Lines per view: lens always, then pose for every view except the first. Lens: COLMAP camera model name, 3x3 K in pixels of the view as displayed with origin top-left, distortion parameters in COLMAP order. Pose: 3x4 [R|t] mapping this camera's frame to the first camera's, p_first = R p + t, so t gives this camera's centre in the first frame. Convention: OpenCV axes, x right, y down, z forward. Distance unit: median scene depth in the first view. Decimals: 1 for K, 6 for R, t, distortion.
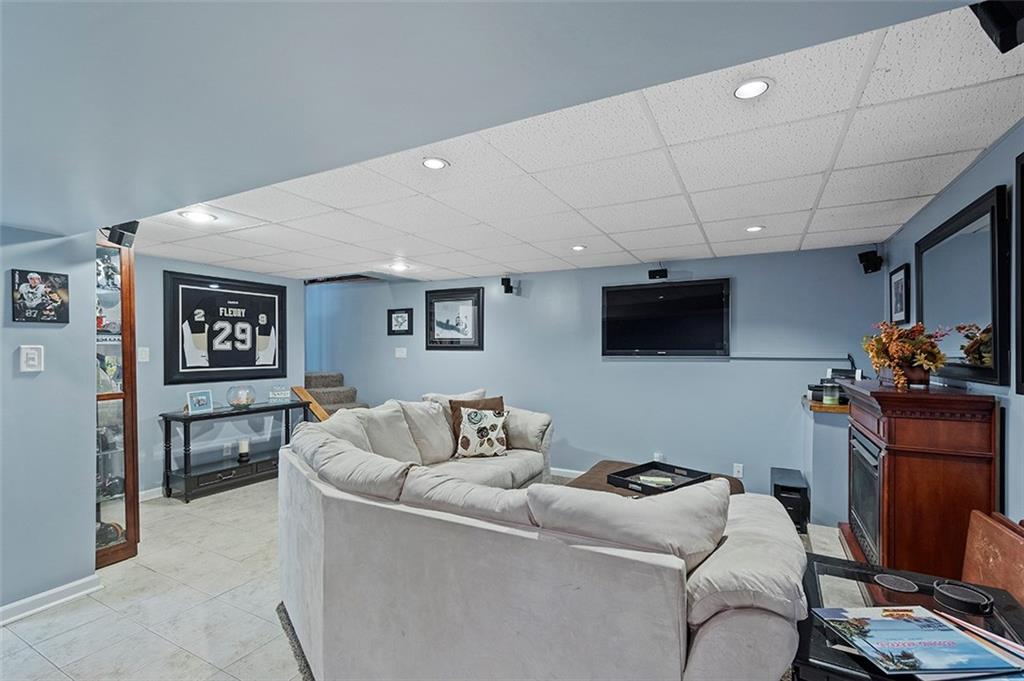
lens RADIAL K [[457.5, 0, 511.3], [0, 457.5, 342.9], [0, 0, 1]] dist [0.018940, -0.004471]
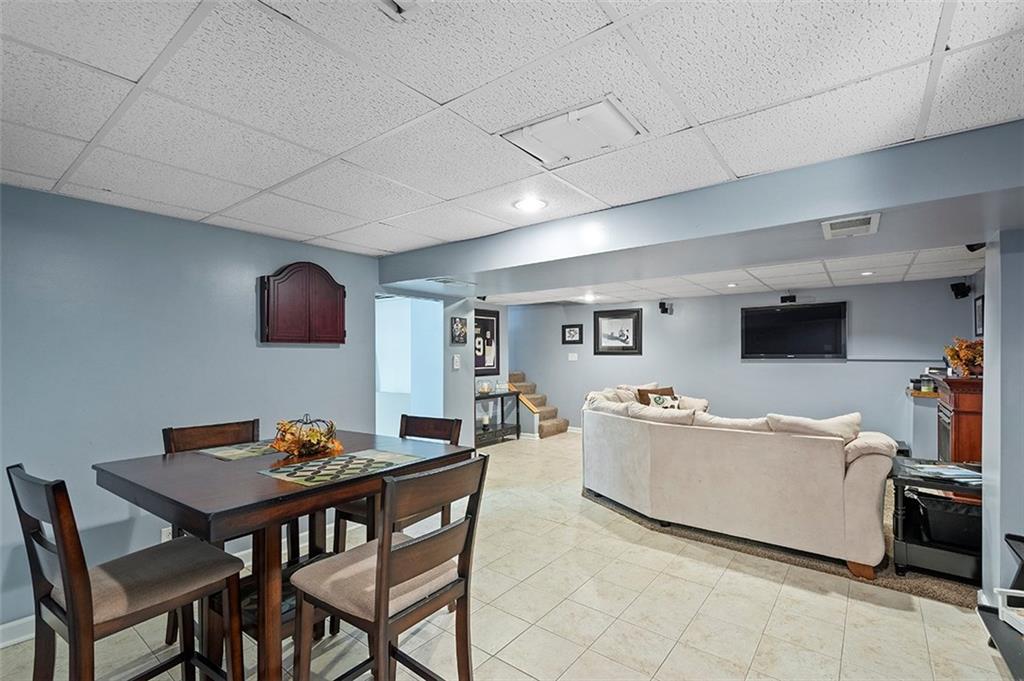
lens RADIAL K [[457.5, 0, 510.8], [0, 457.5, 349.8], [0, 0, 1]] dist [0.018940, -0.004471]
pose [[0.987442, -0.008088, -0.157777, -0.265700], [0.009540, 0.999919, 0.008451, -0.016881], [0.157696, -0.009850, 0.987439, -0.464613]]
